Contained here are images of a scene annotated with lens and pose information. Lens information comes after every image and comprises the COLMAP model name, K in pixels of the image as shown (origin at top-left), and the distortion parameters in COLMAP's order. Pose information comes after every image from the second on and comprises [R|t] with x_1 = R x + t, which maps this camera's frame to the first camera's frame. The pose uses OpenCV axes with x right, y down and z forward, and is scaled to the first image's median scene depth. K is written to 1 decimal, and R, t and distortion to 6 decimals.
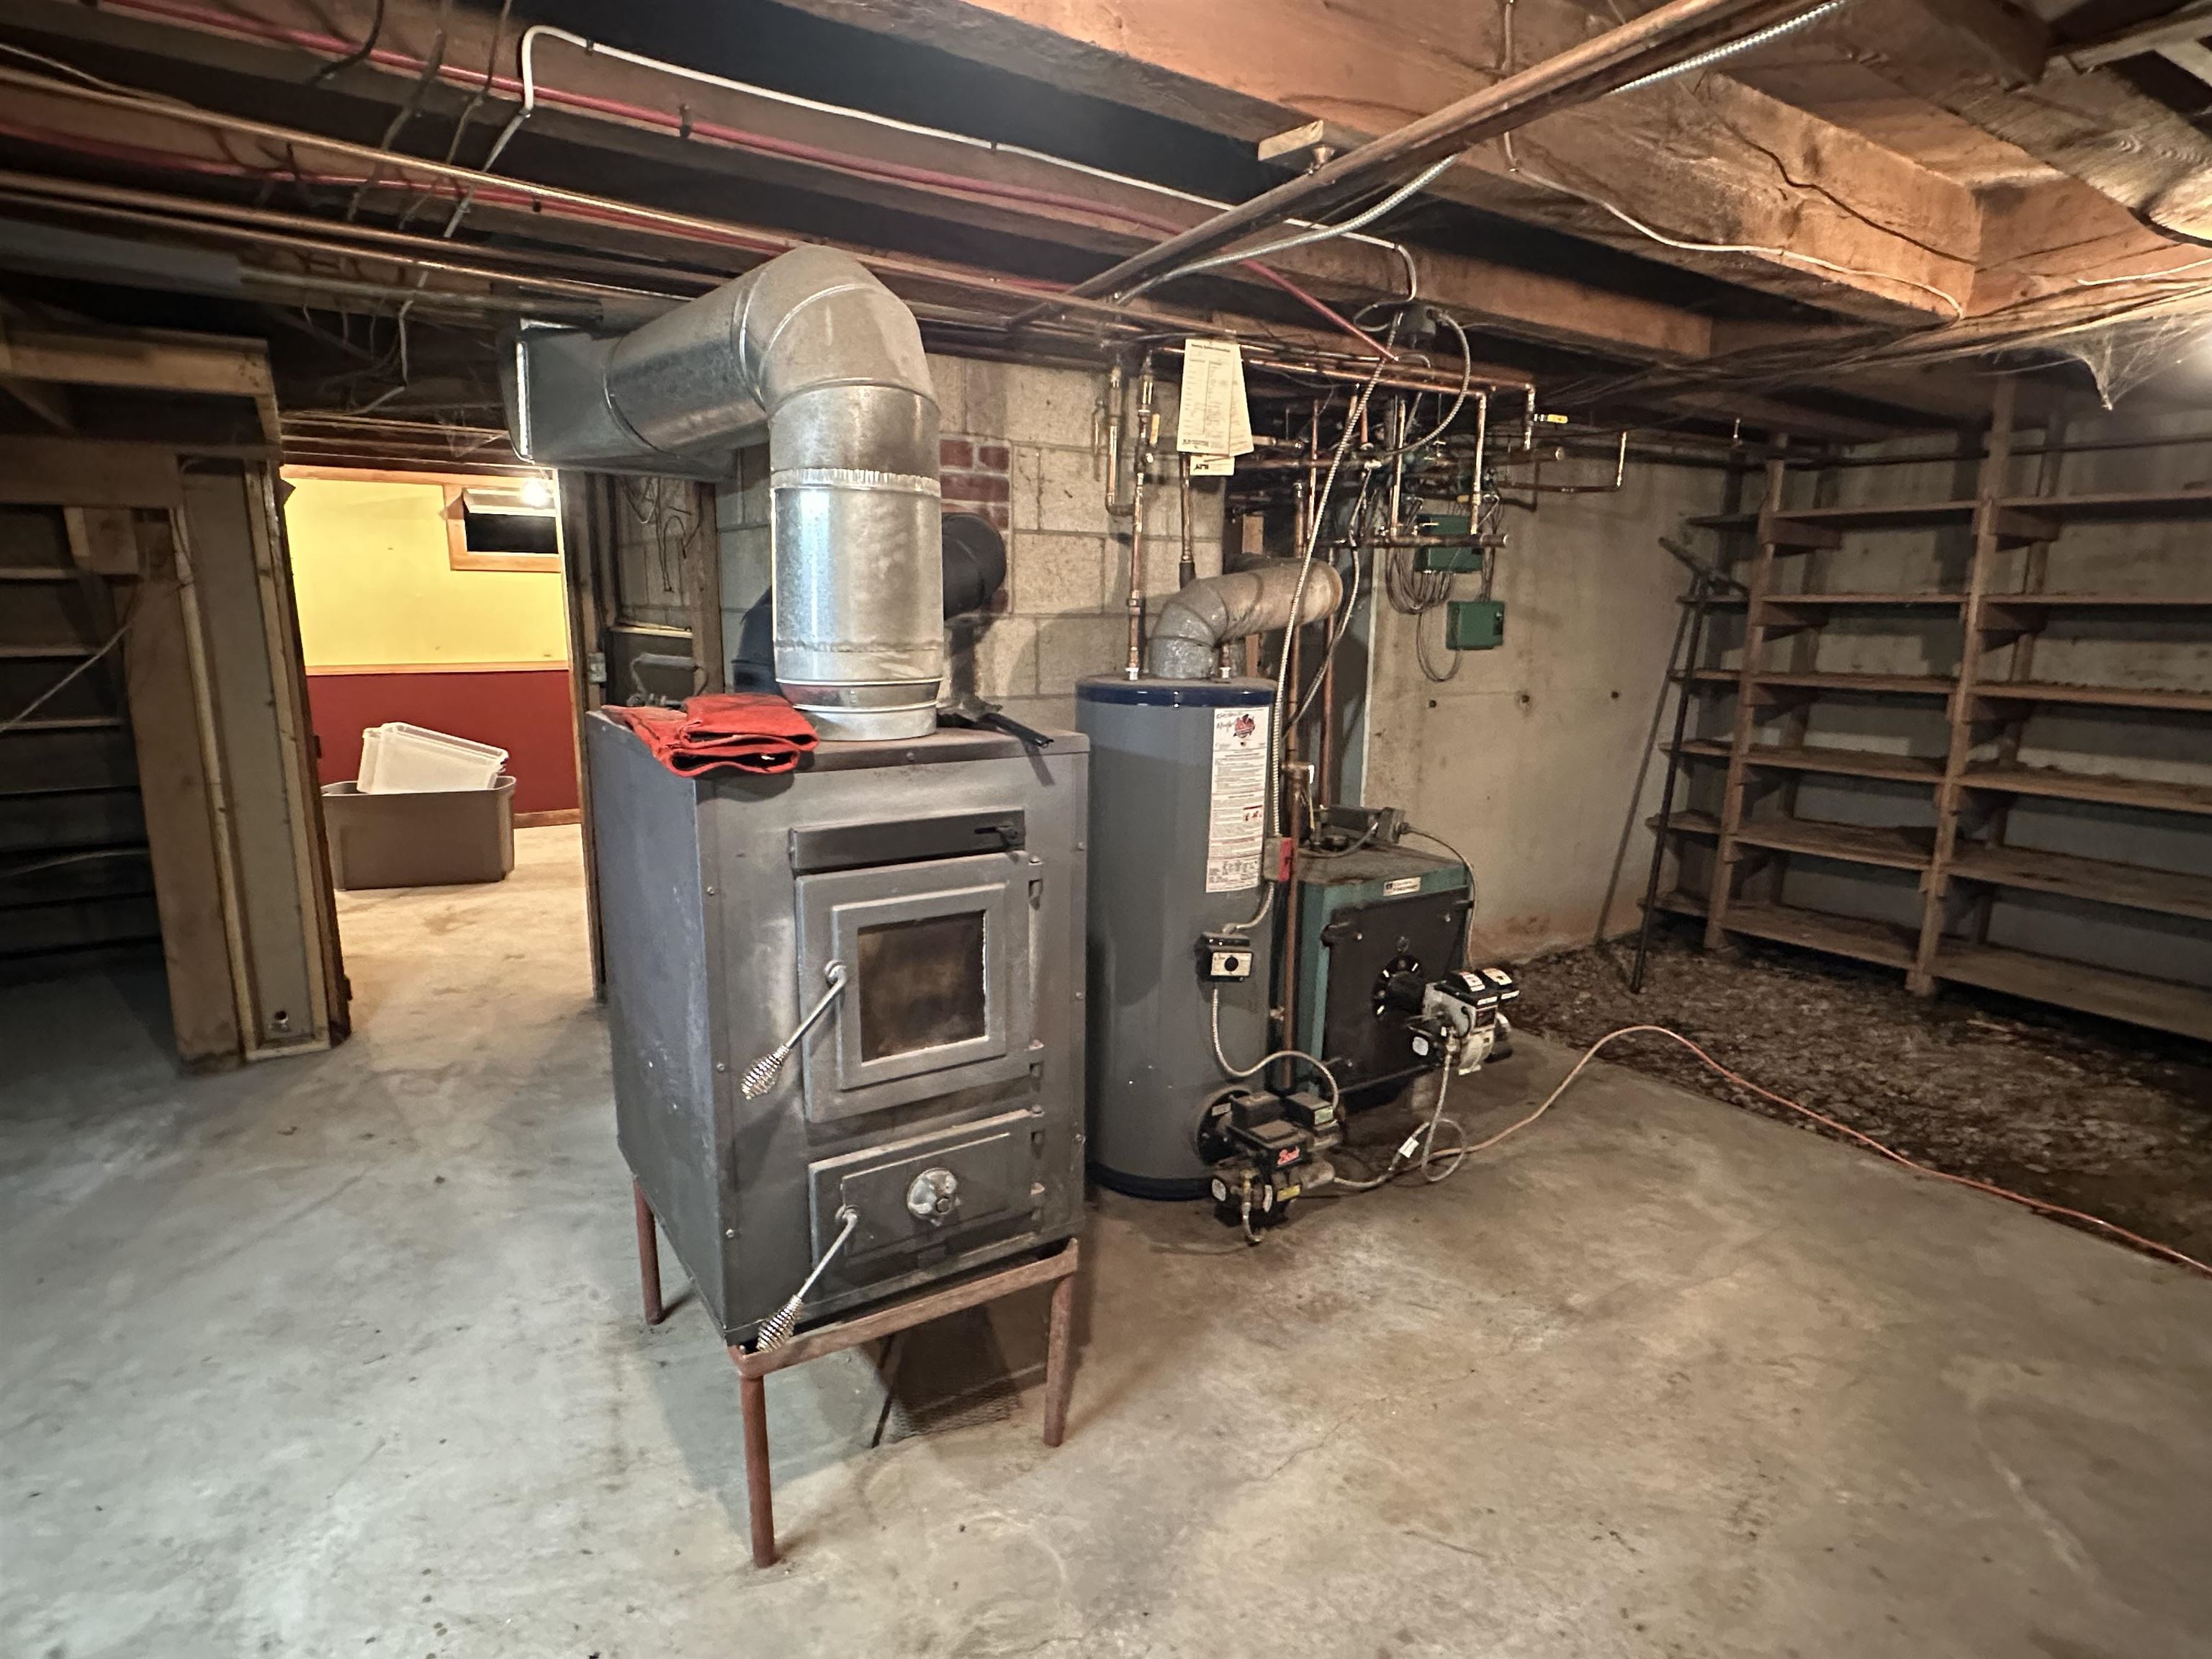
lens RADIAL K [[1172.7, 0, 1103.1], [0, 1172.7, 836.7], [0, 0, 1]] dist [-0.000732, -0.001086]
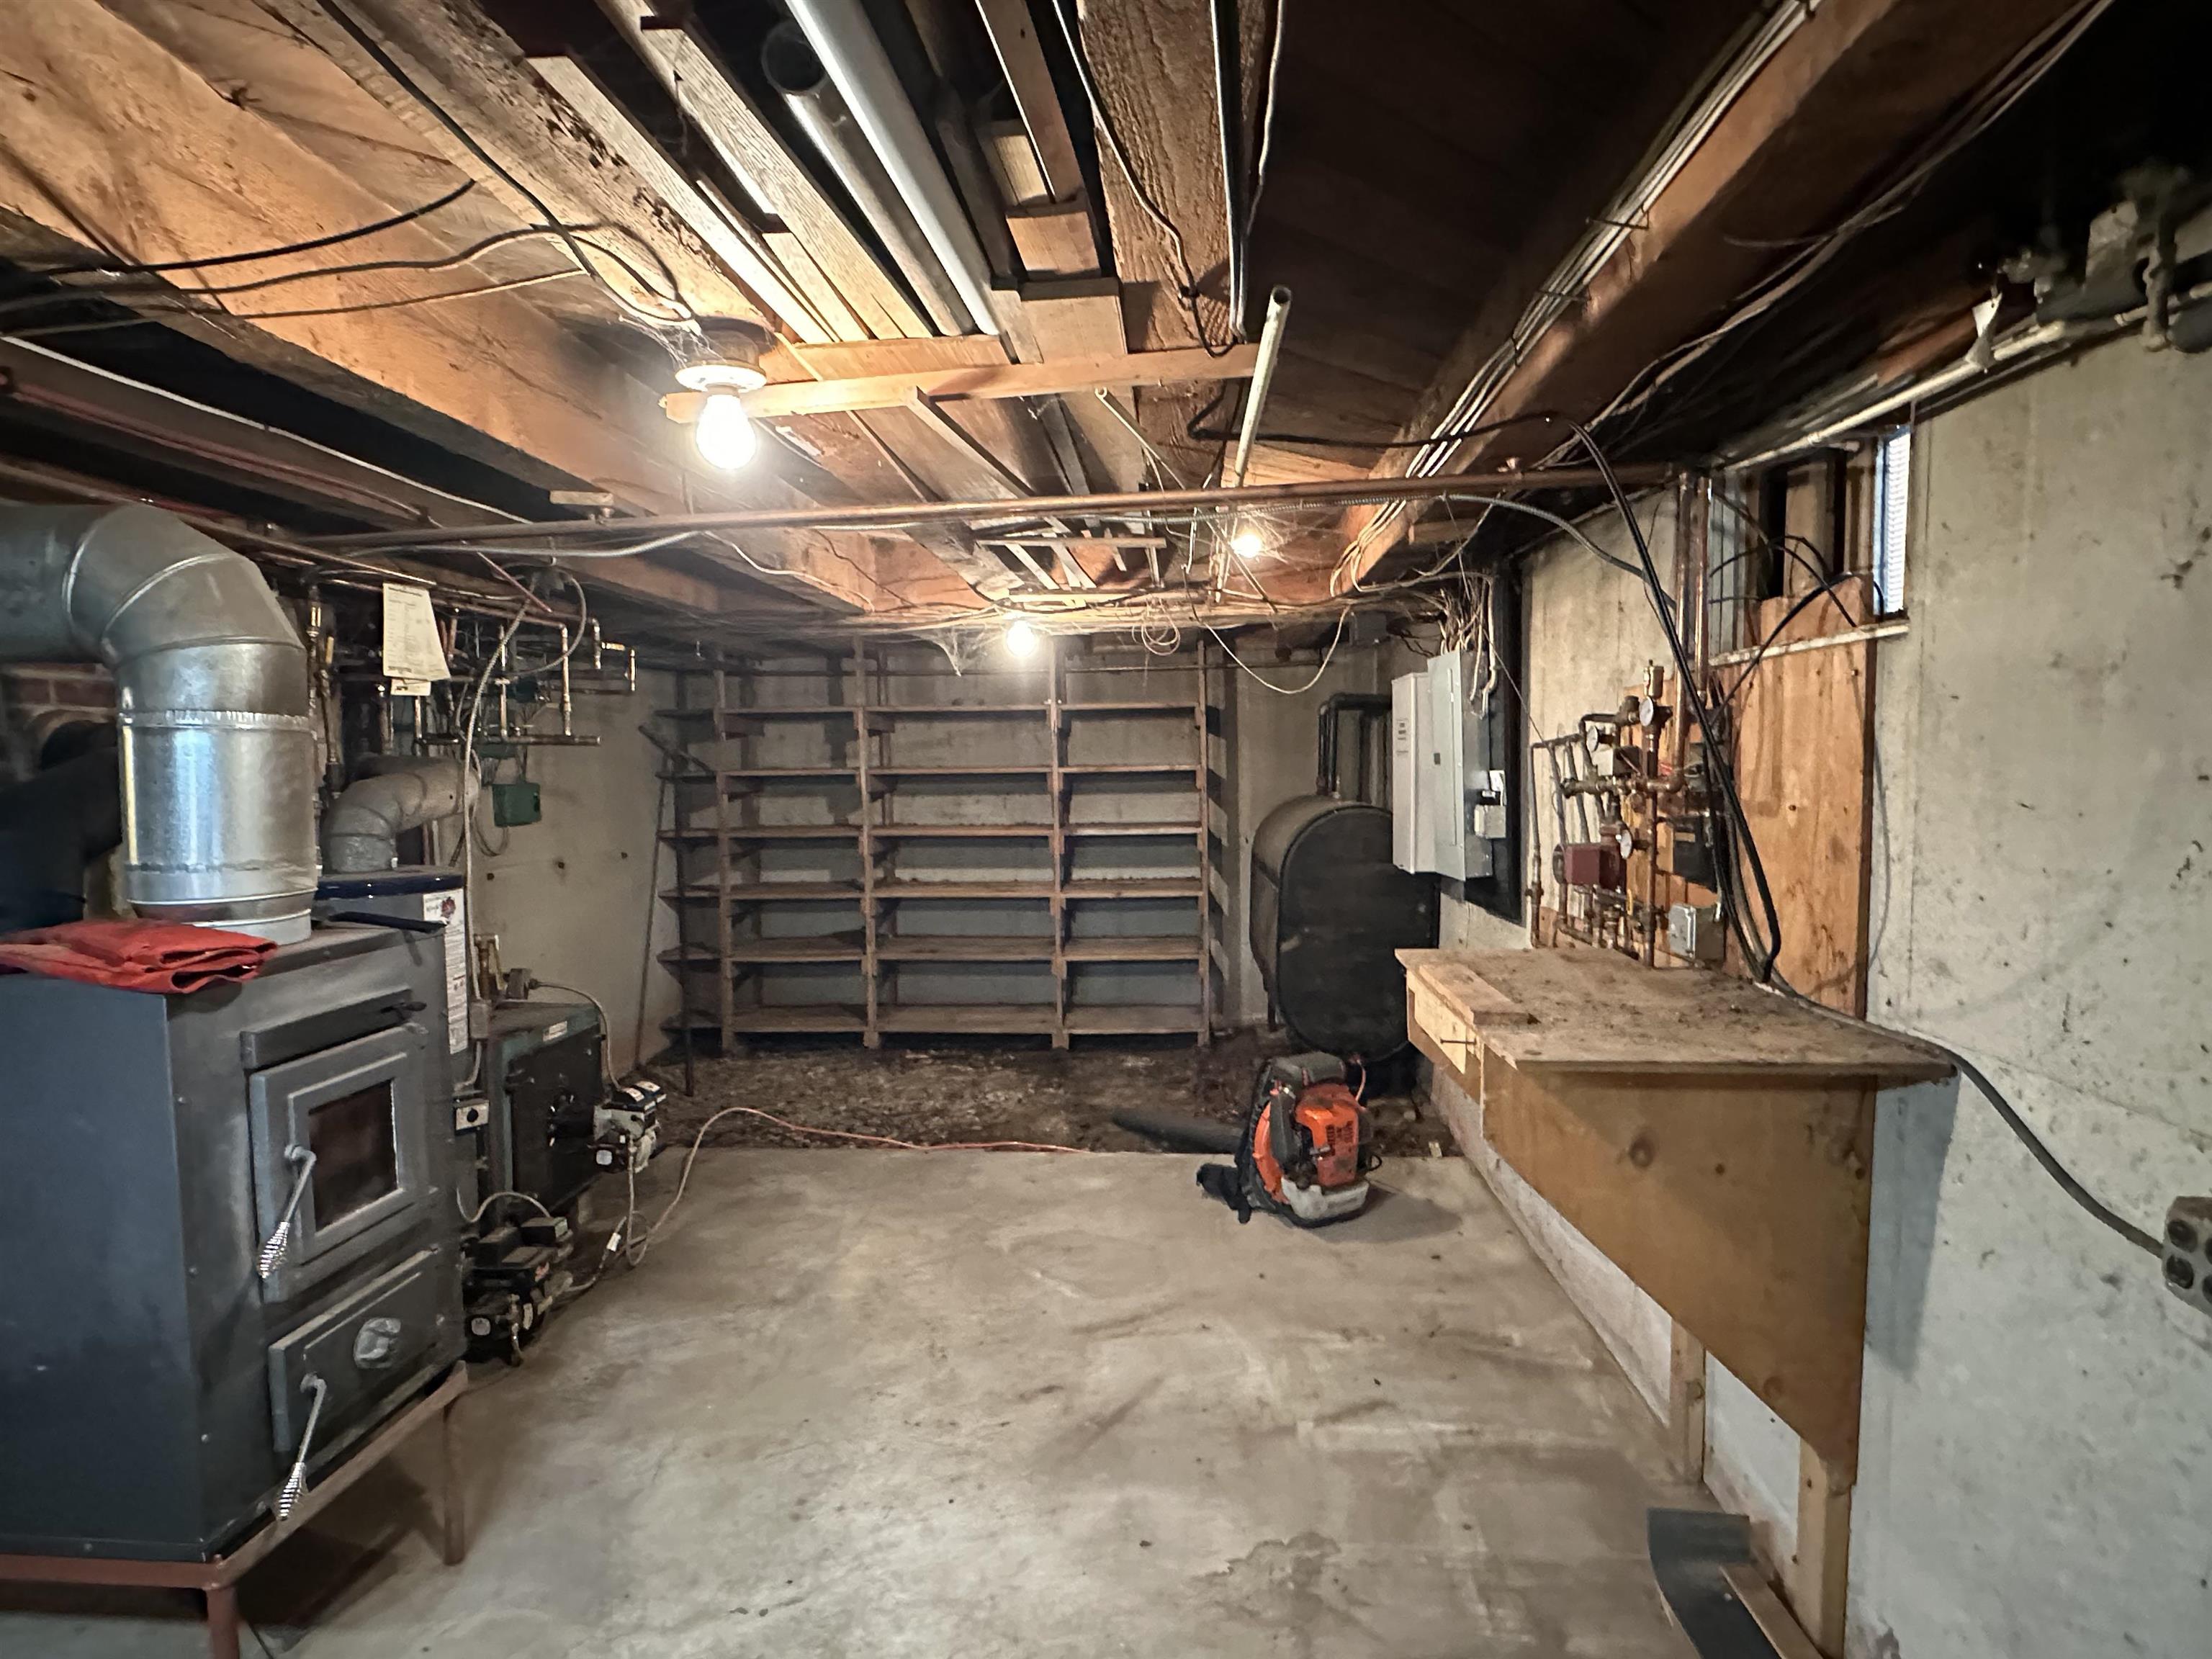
lens RADIAL K [[1172.7, 0, 1101.2], [0, 1172.7, 831.6], [0, 0, 1]] dist [-0.000732, -0.001086]
pose [[0.612940, -0.064158, 0.787520, -0.368793], [0.171417, 0.983757, -0.053271, 0.002981], [-0.771311, 0.167647, 0.613982, -0.194818]]
